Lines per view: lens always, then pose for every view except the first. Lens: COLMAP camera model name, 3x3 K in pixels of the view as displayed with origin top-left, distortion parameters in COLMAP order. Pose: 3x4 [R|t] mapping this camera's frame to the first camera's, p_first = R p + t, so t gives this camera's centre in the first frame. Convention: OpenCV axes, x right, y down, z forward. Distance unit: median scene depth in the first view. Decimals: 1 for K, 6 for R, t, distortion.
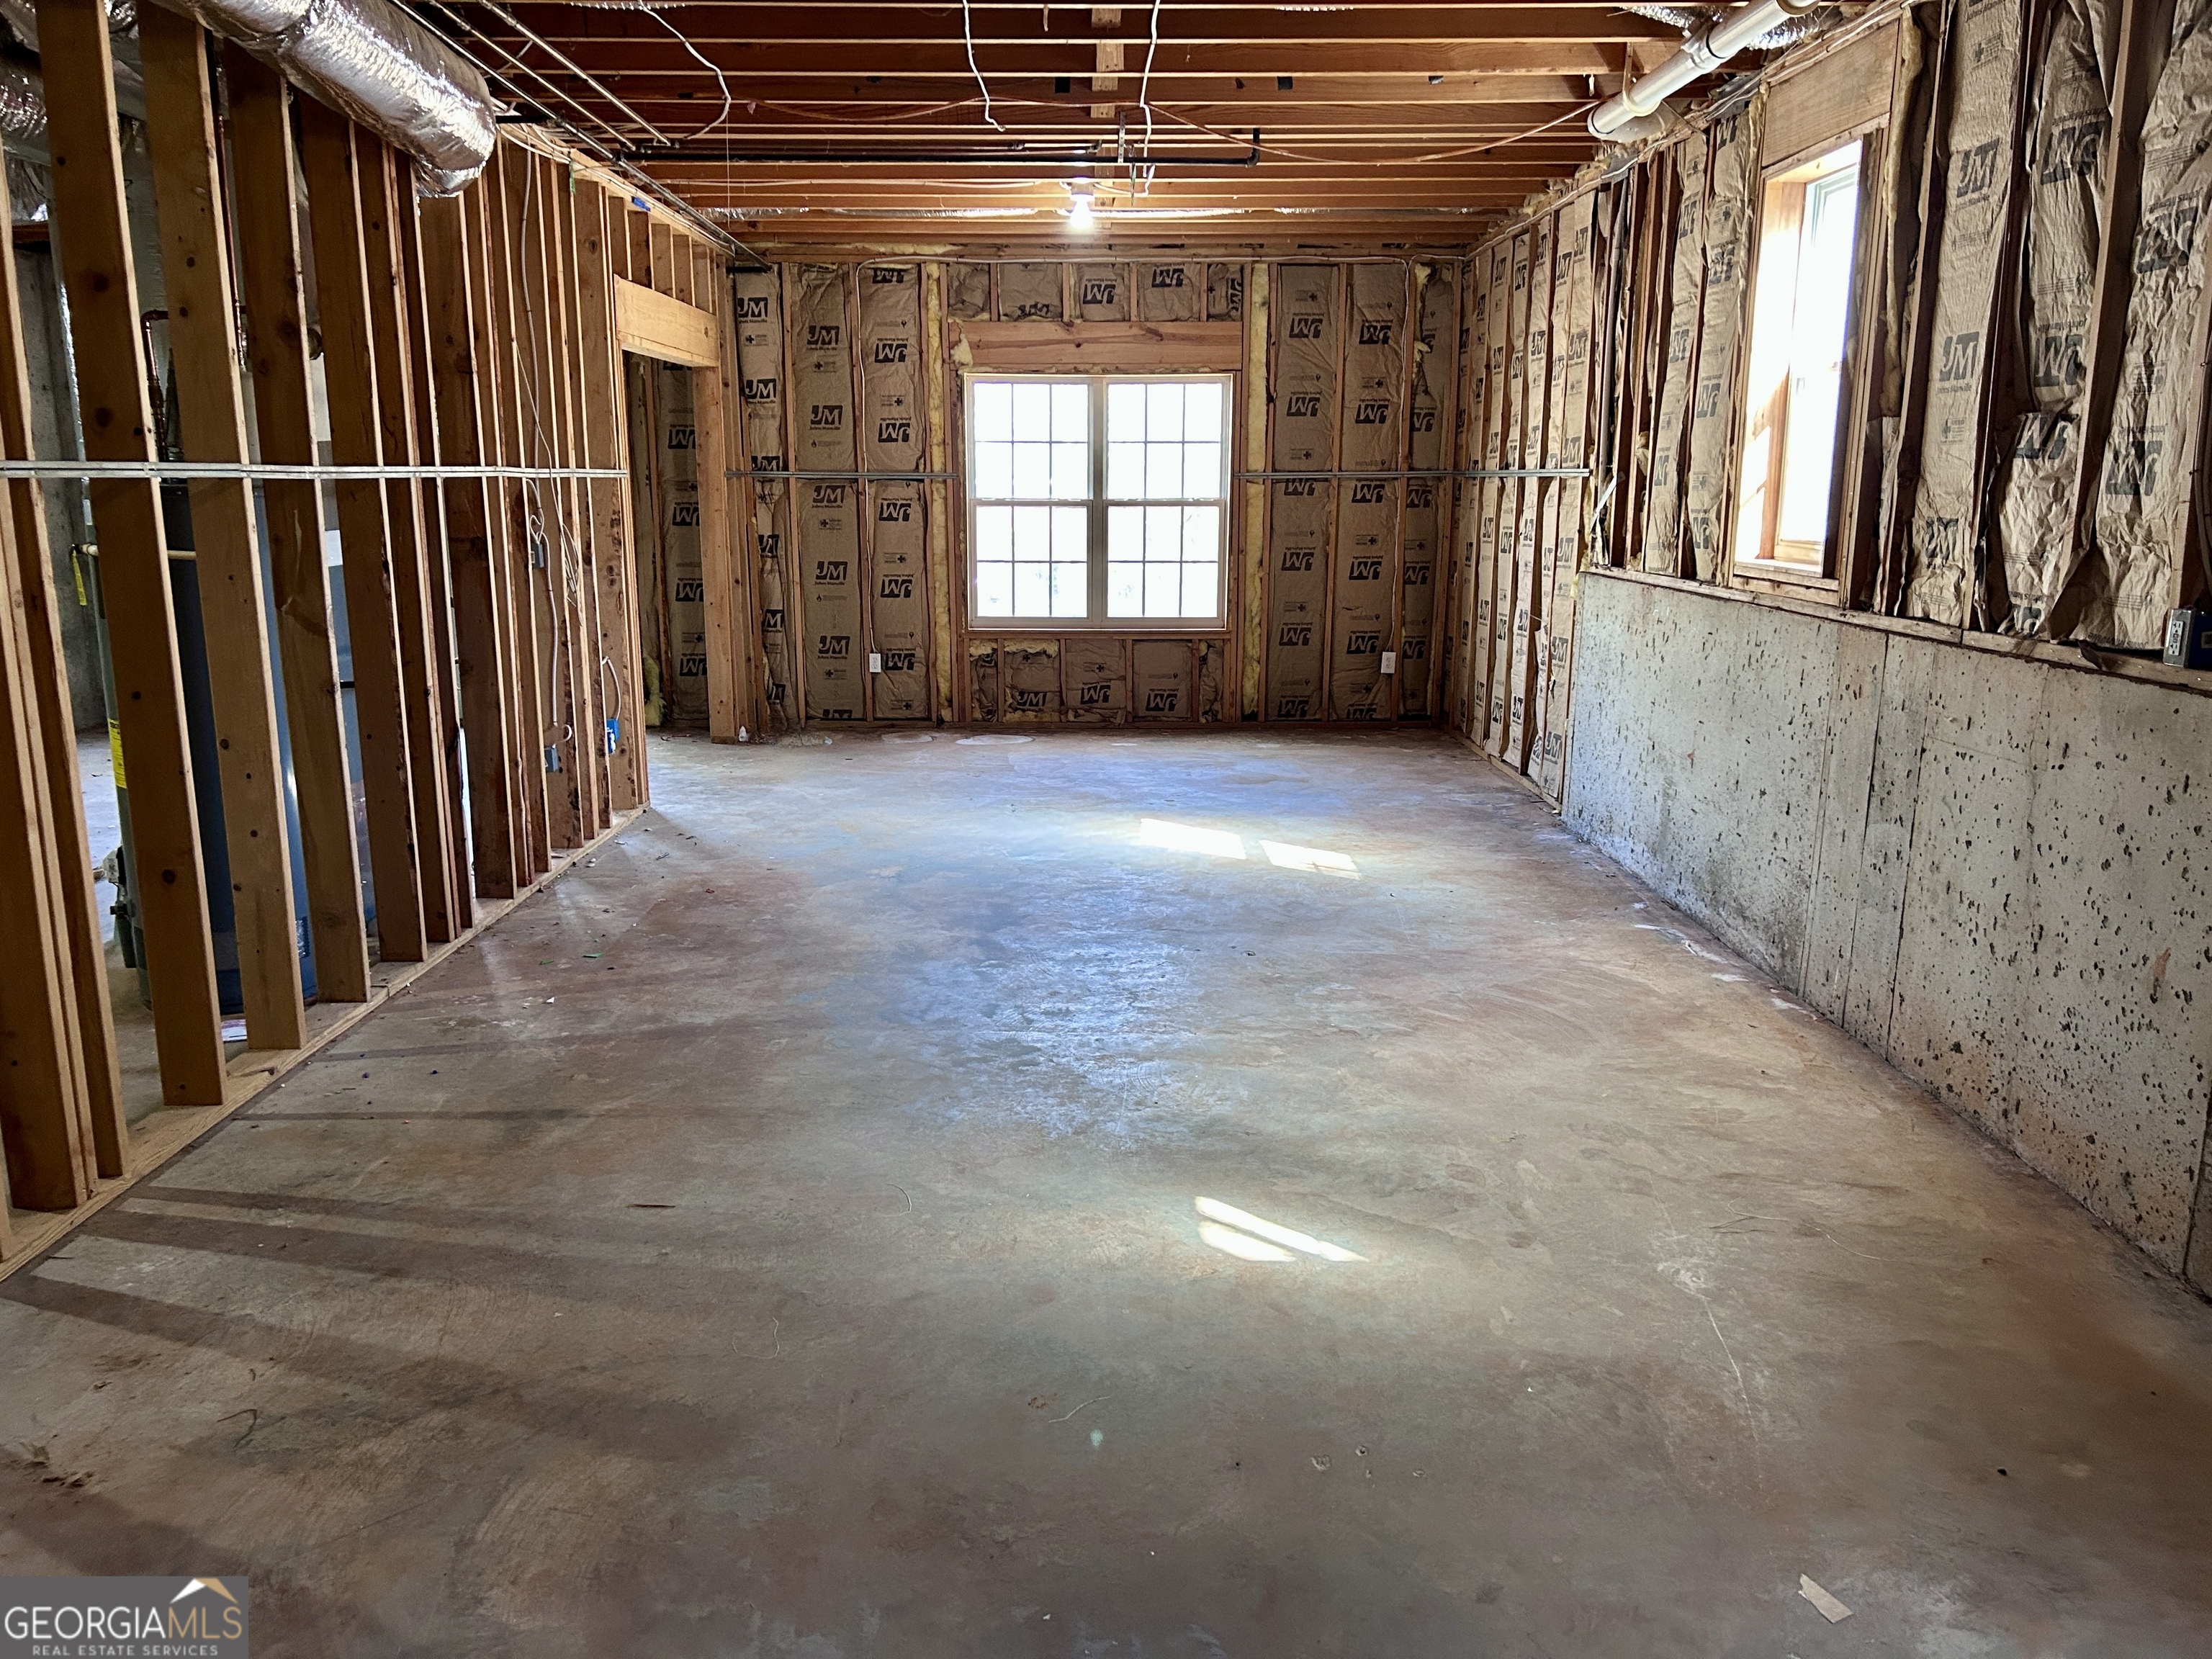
lens RADIAL K [[1667.9, 0, 1107.1], [0, 1667.9, 843.2], [0, 0, 1]] dist [0.070674, -0.066056]
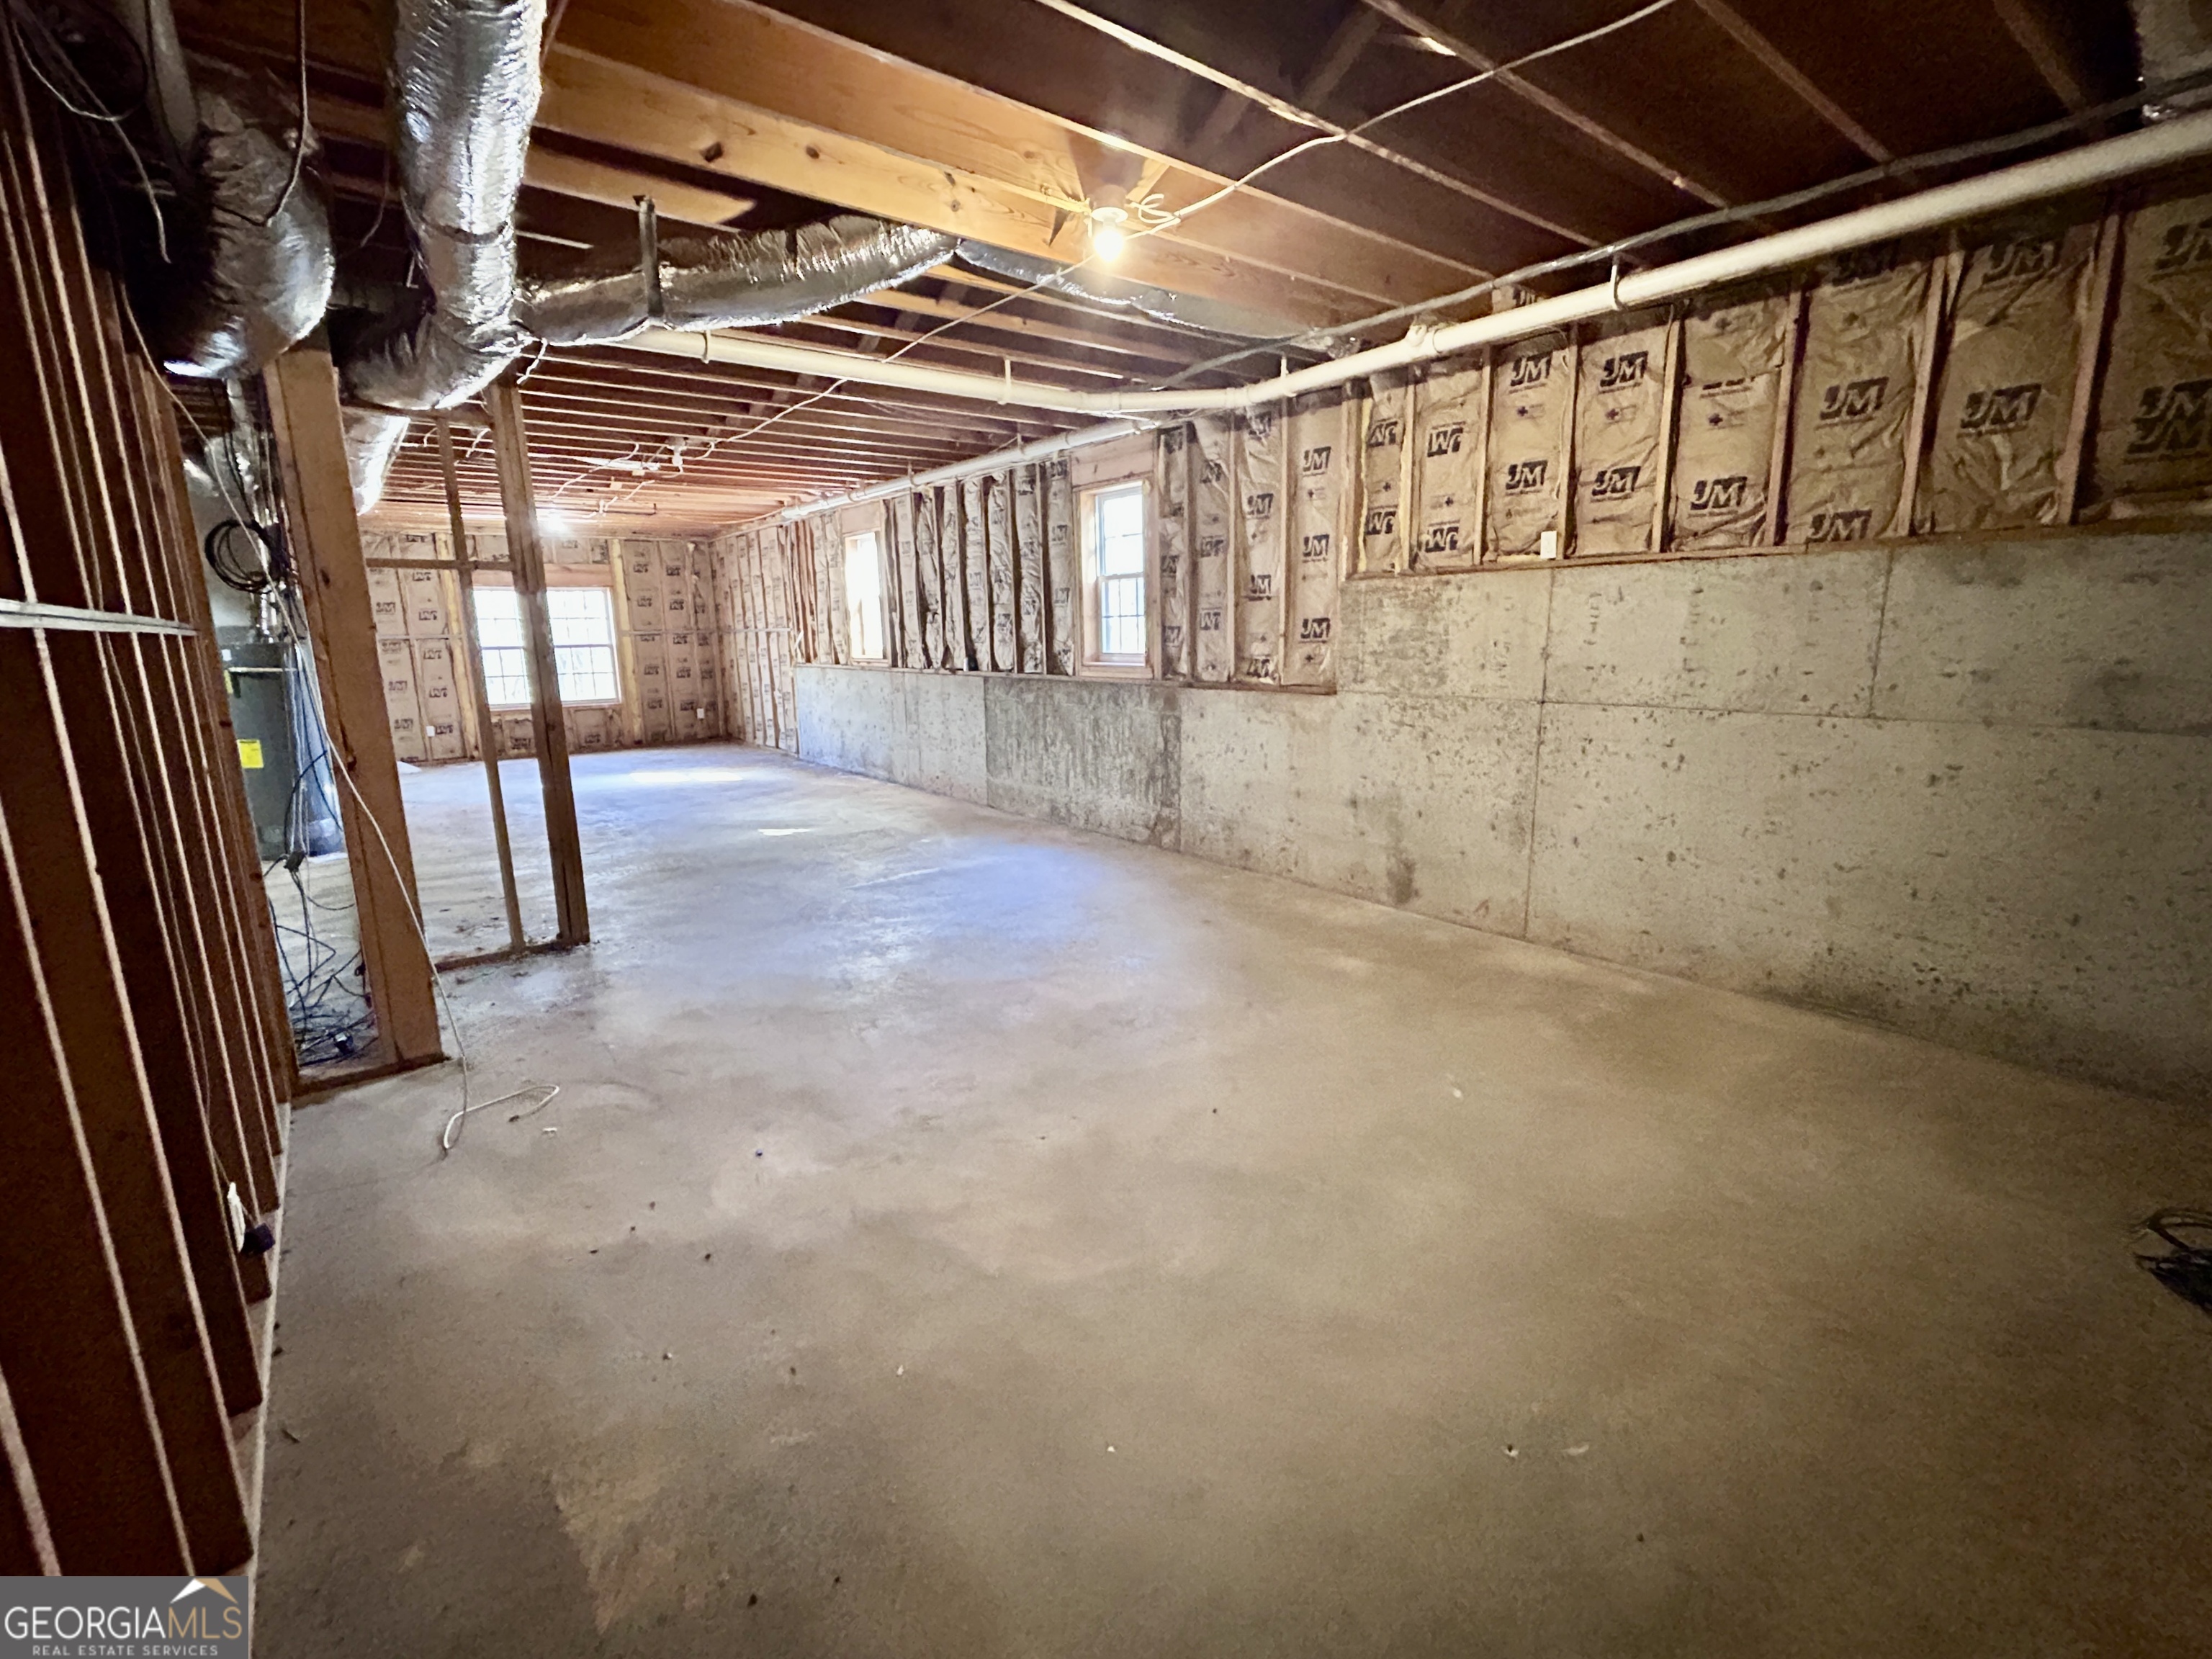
lens RADIAL K [[995.5, 0, 1108.4], [0, 995.5, 827.9], [0, 0, 1]] dist [-0.002513, -0.000329]
pose [[0.795429, -0.133695, 0.591116, -0.219059], [0.146481, 0.988857, 0.026543, 0.094717], [-0.588078, 0.065474, 0.806150, -0.423314]]
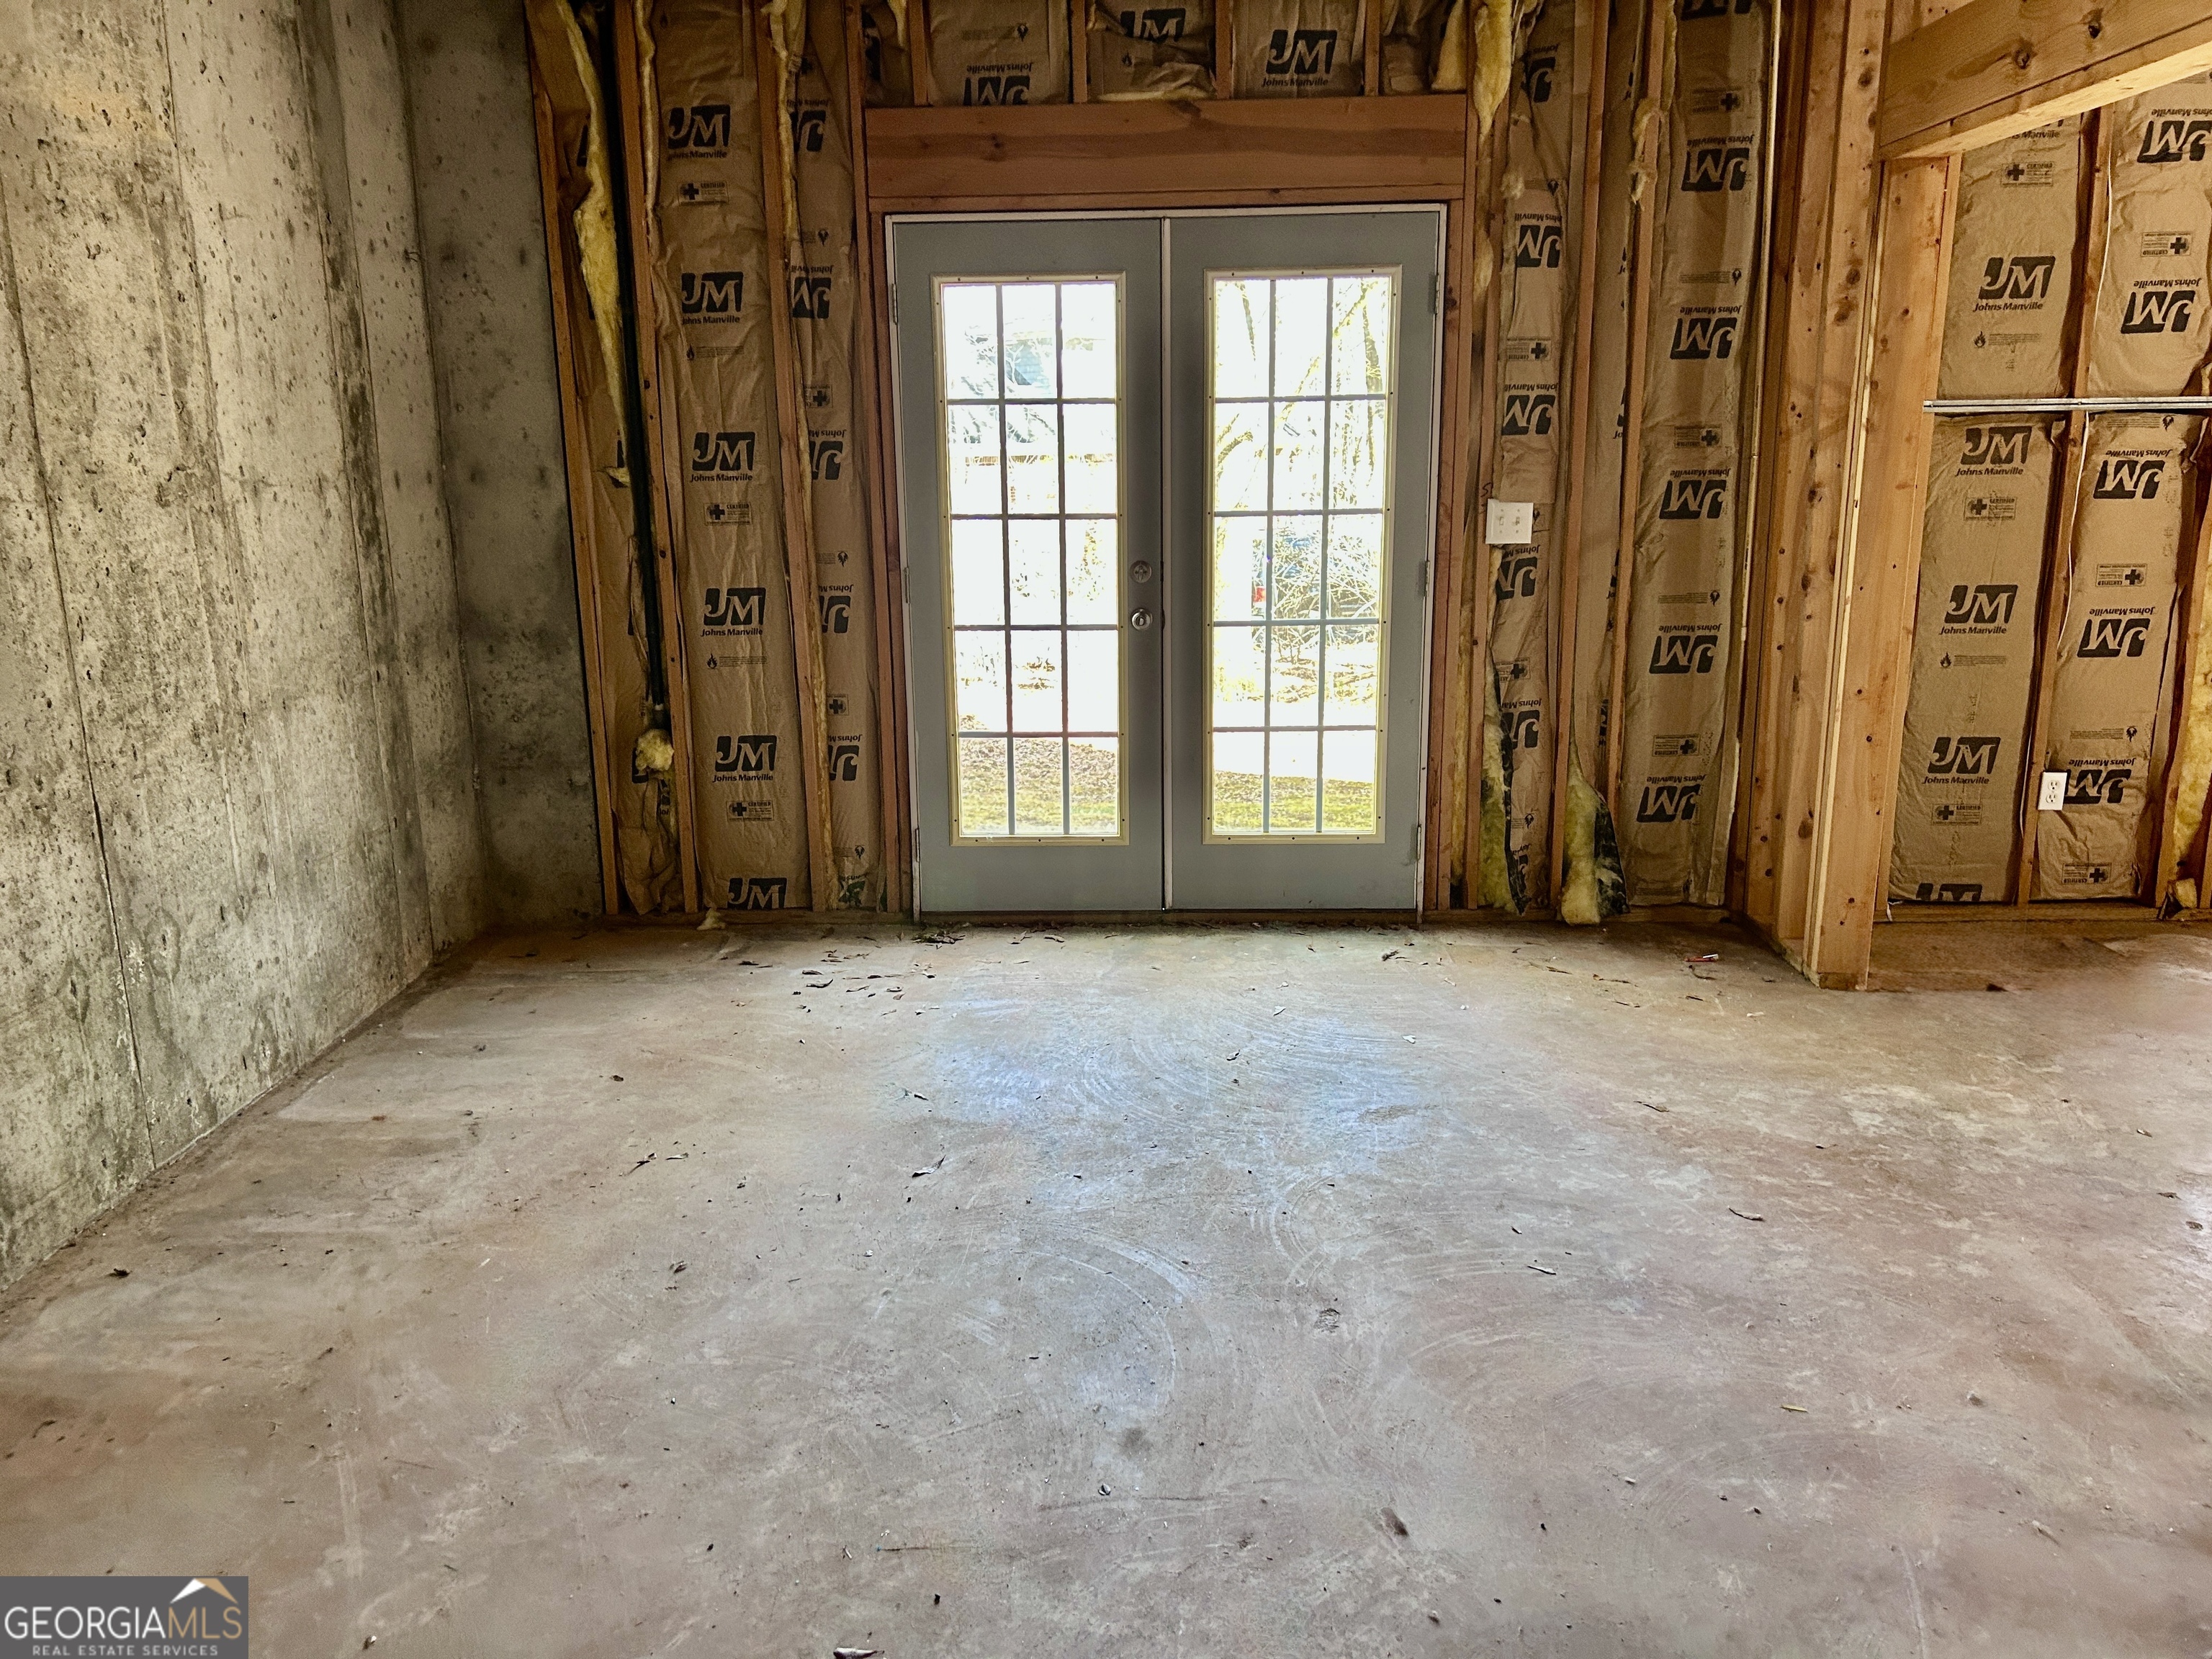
lens RADIAL K [[1667.9, 0, 1107.2], [0, 1667.9, 821.2], [0, 0, 1]] dist [0.070674, -0.066056]
pose [[0.999855, -0.010398, -0.013505, -0.422022], [0.010304, 0.999923, -0.006982, -0.102242], [0.013576, 0.006842, 0.999884, 0.523853]]
